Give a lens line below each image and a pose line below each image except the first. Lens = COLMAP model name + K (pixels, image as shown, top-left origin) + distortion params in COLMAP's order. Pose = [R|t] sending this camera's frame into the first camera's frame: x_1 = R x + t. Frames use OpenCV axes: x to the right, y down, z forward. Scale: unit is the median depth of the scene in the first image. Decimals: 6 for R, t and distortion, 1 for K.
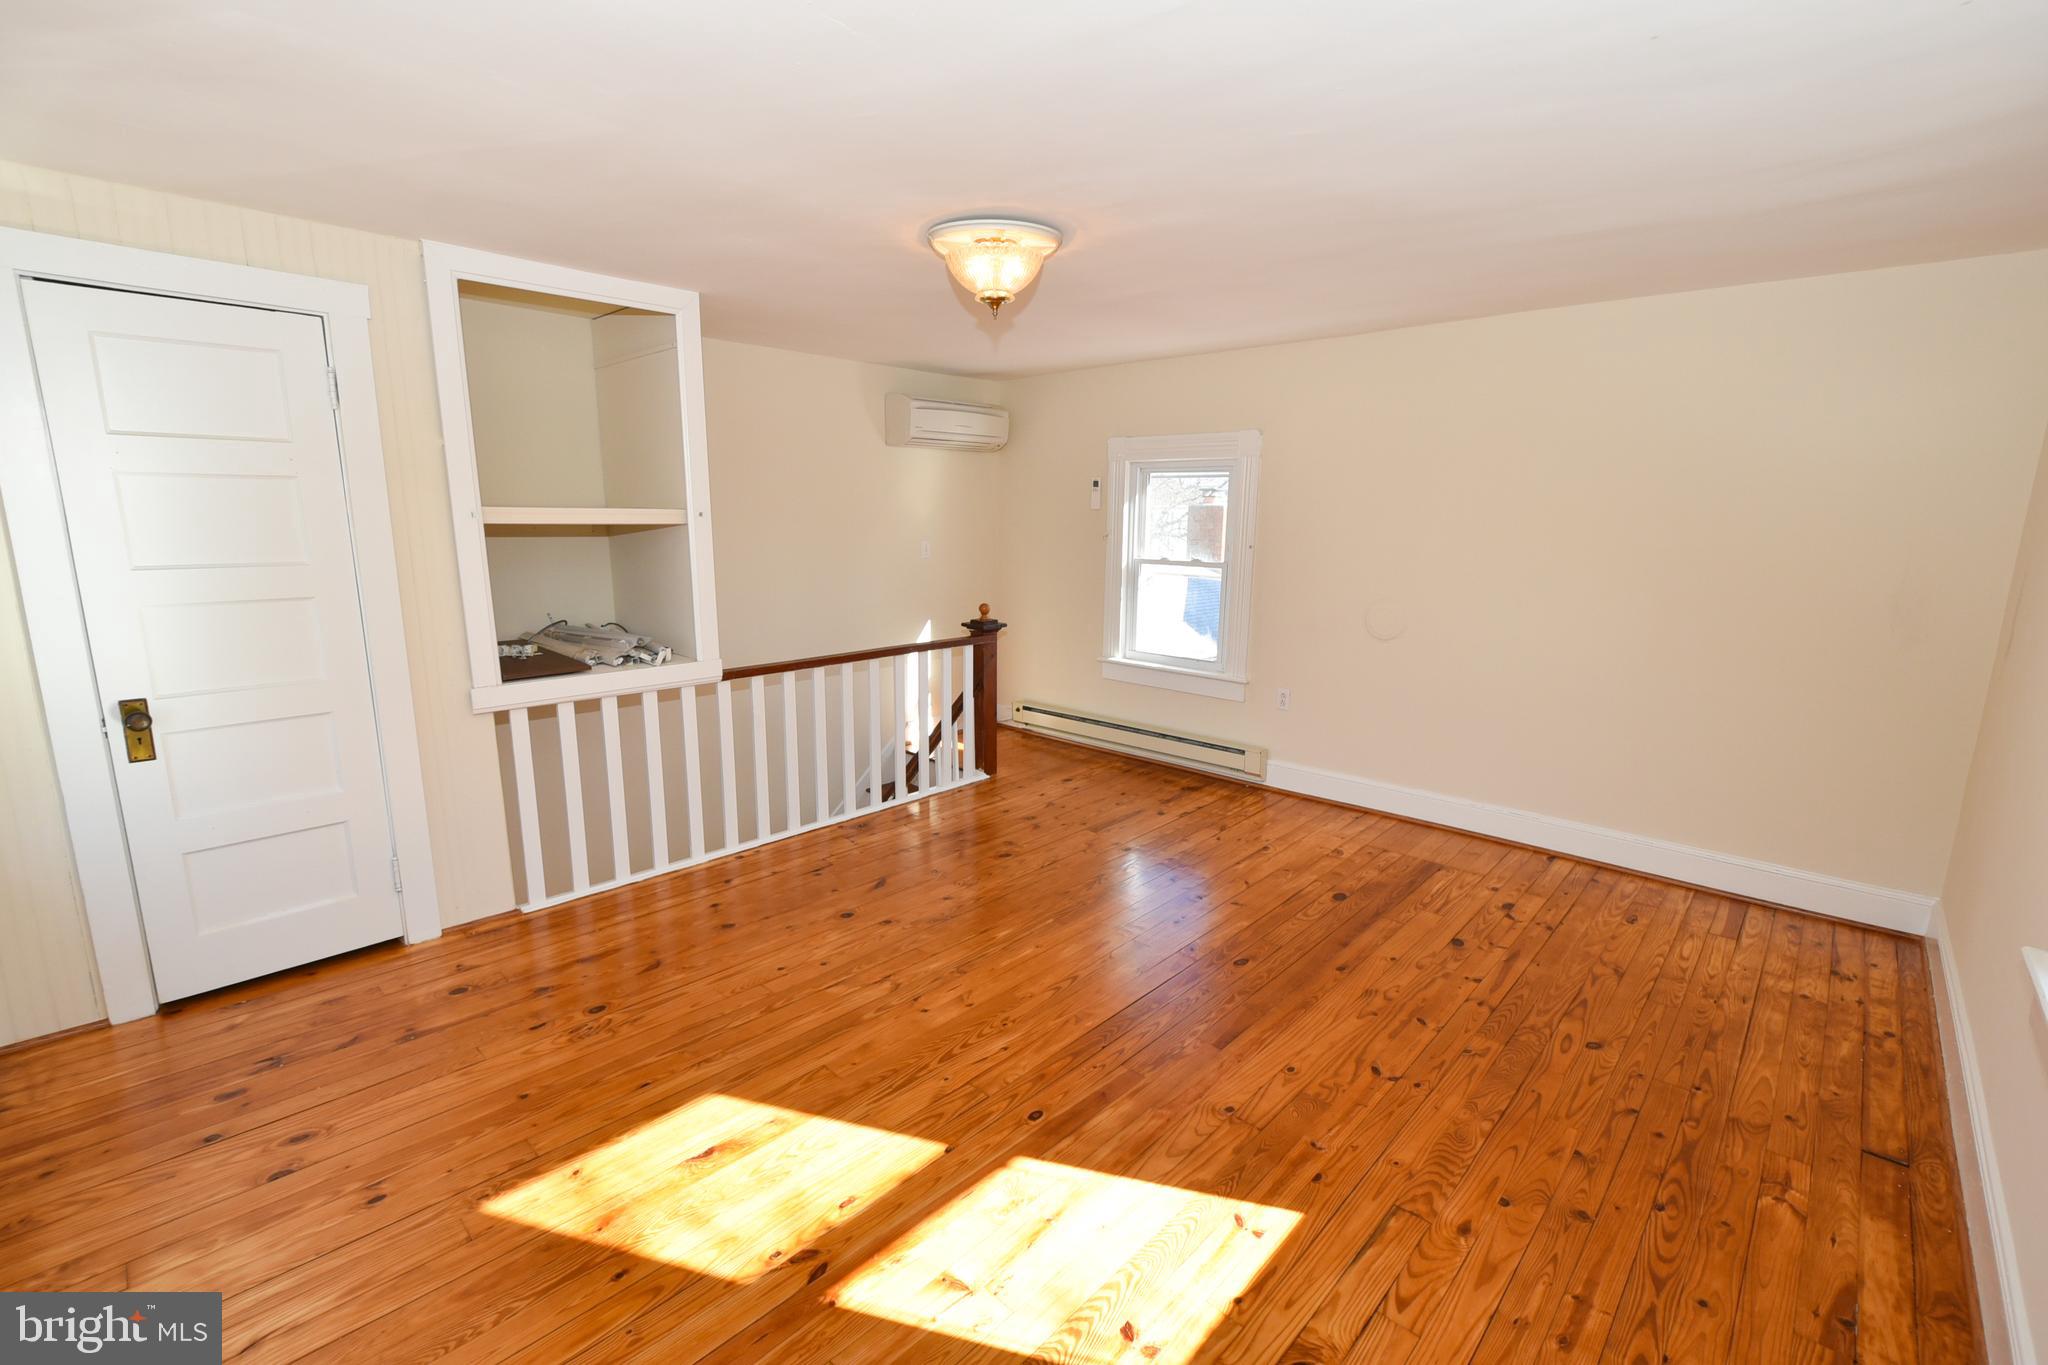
lens RADIAL K [[913.0, 0, 1021.6], [0, 913.0, 676.7], [0, 0, 1]] dist [0.002936, -0.007581]
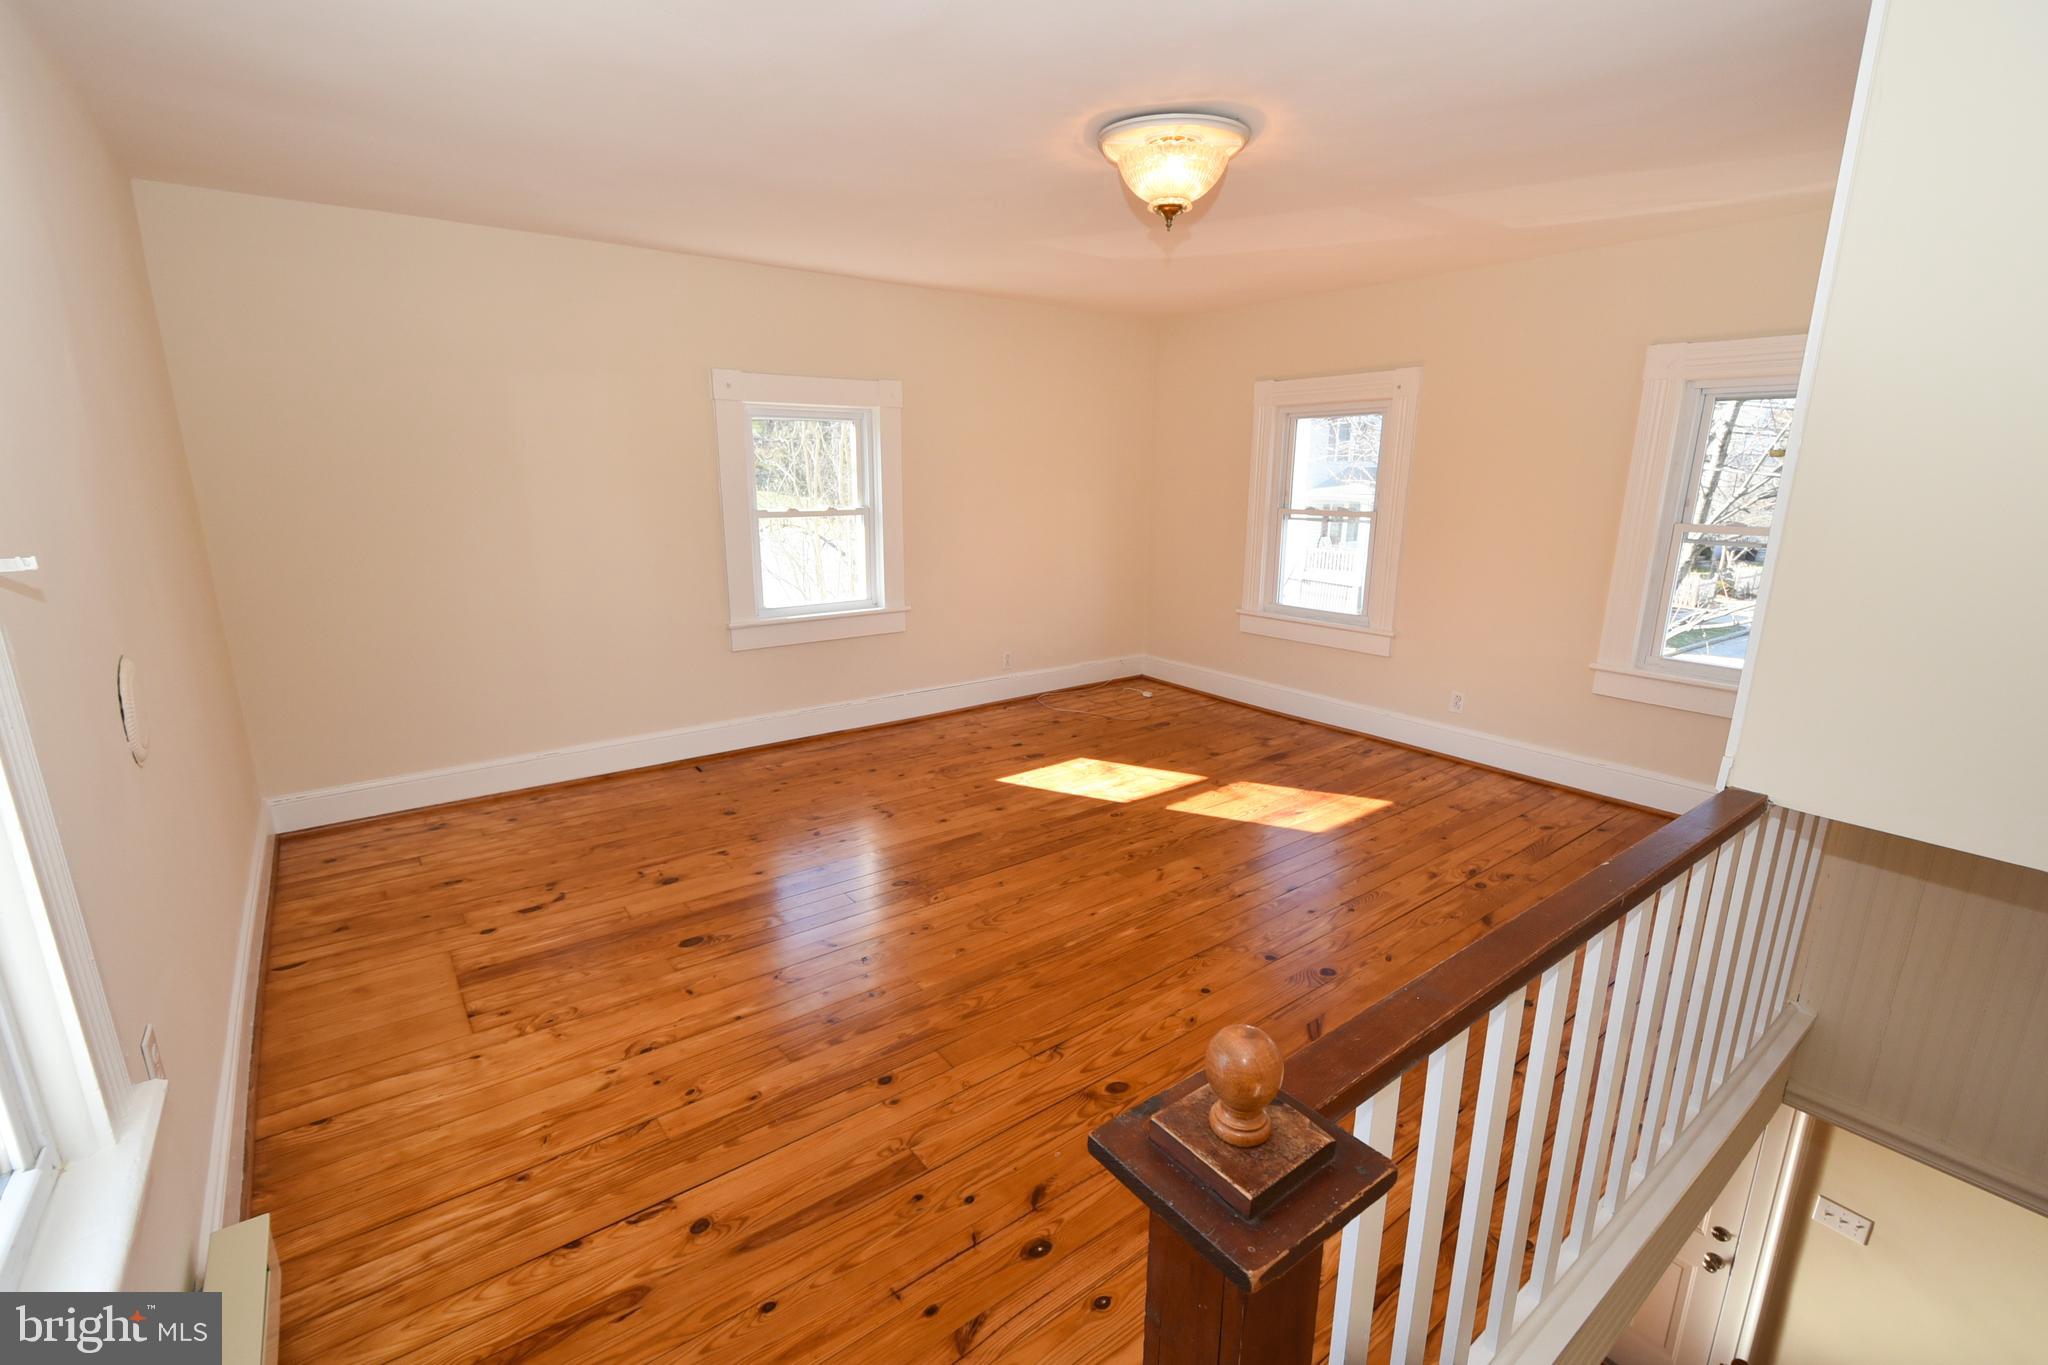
lens RADIAL K [[880.3, 0, 1004.3], [0, 880.3, 686.5], [0, 0, 1]] dist [0.007959, -0.007700]
pose [[-0.983667, -0.058557, 0.170205, -0.040015], [0.017115, 0.910891, 0.412291, -0.346062], [-0.179181, 0.408470, -0.895012, 2.008545]]
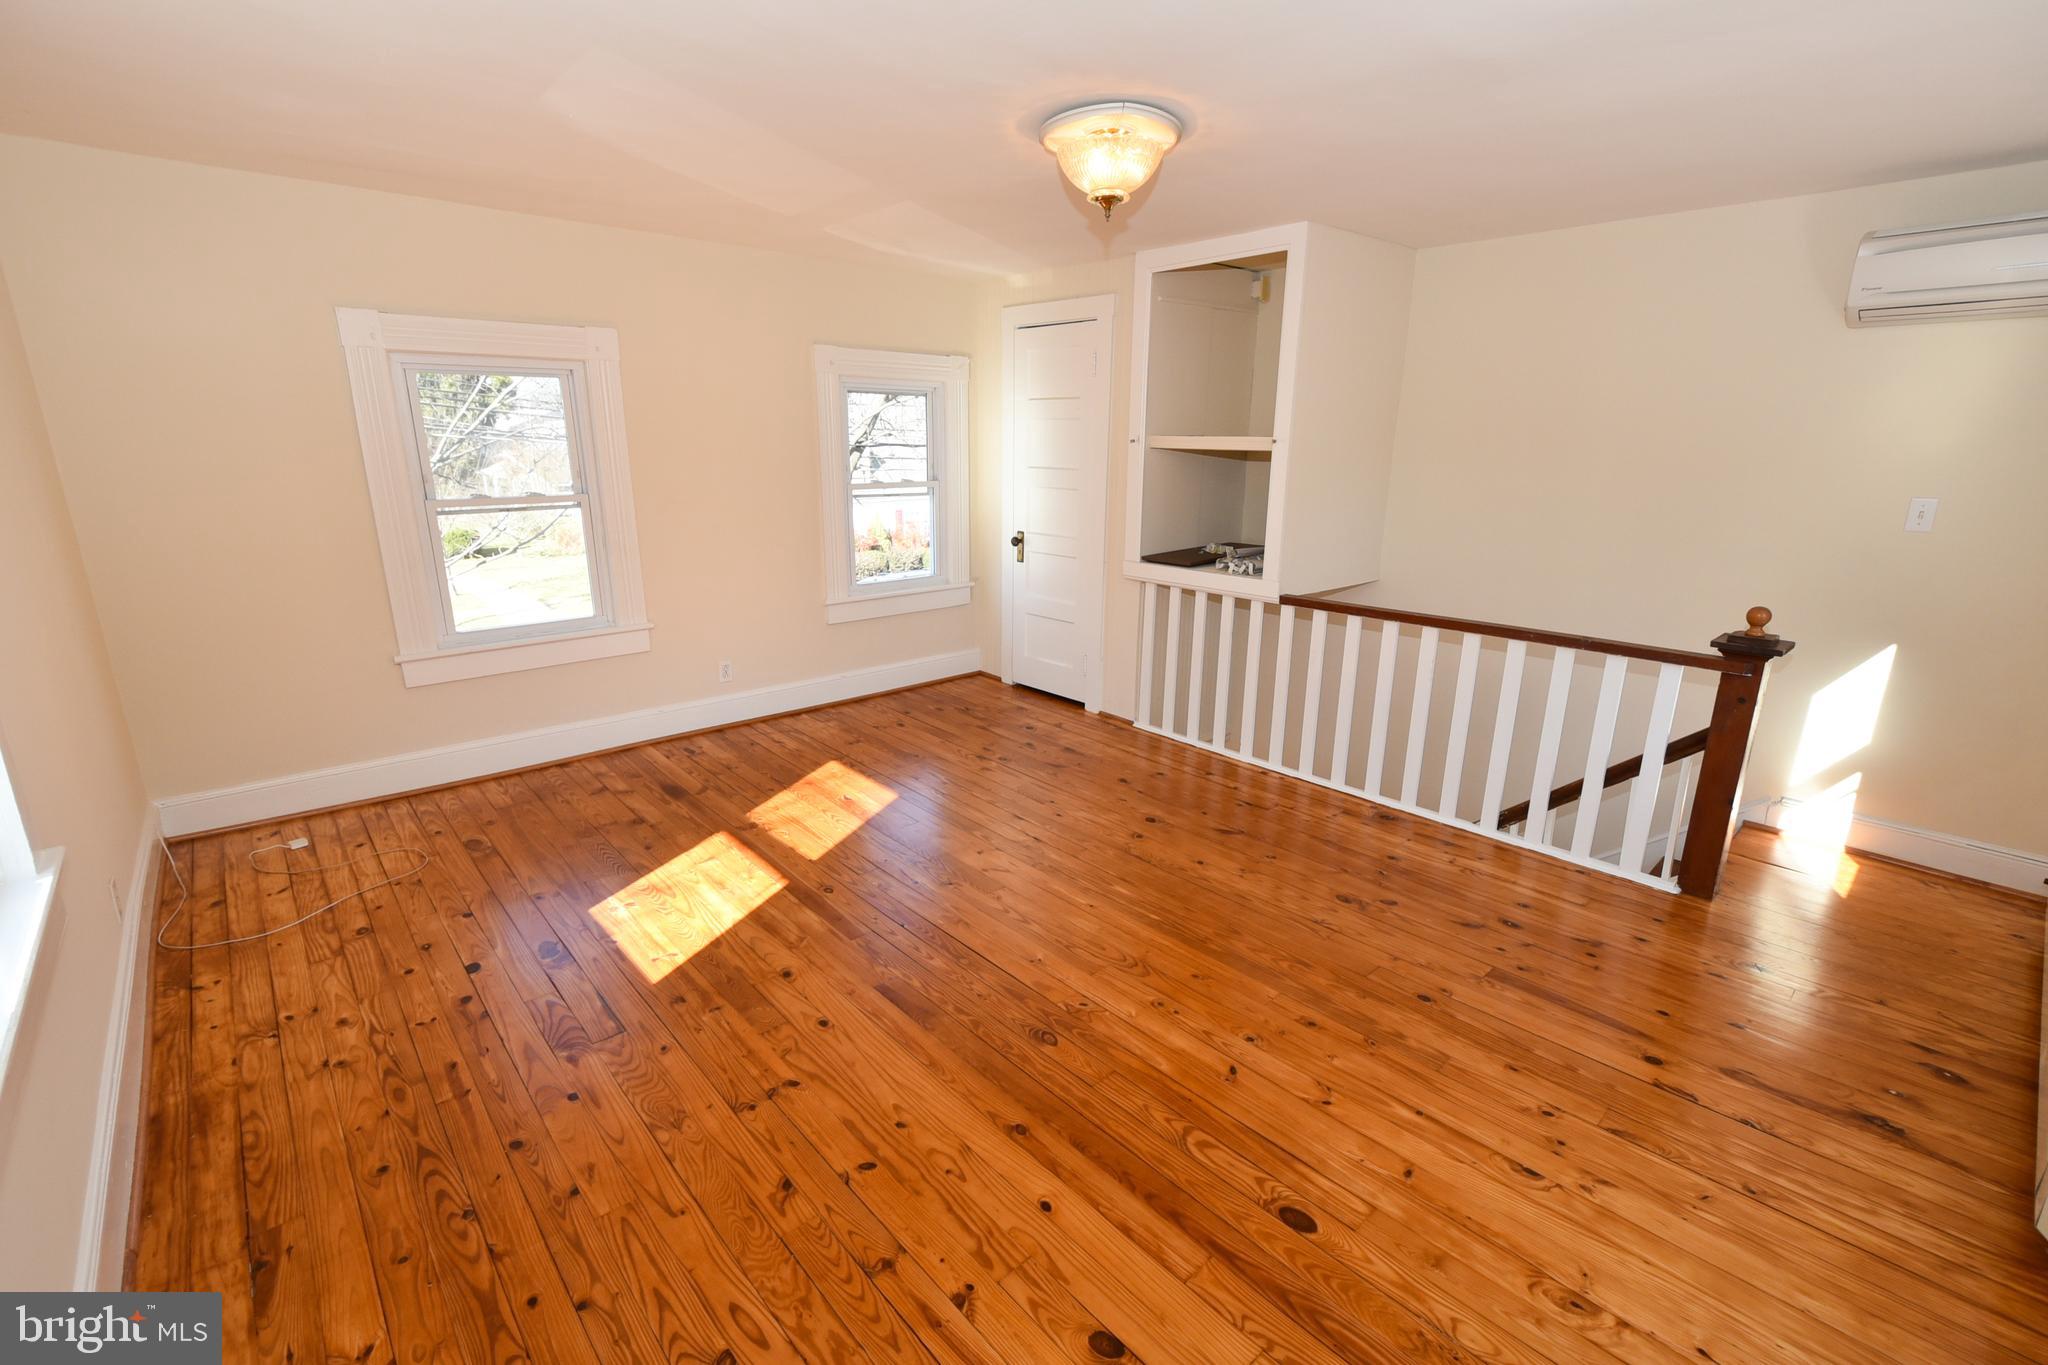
lens RADIAL K [[901.5, 0, 1019.7], [0, 901.5, 687.7], [0, 0, 1]] dist [0.011330, -0.012375]
pose [[-0.095697, 0.257010, -0.961659, 0.994972], [-0.187019, 0.944246, 0.270967, -0.178808], [0.977684, 0.205780, -0.042296, 1.062298]]
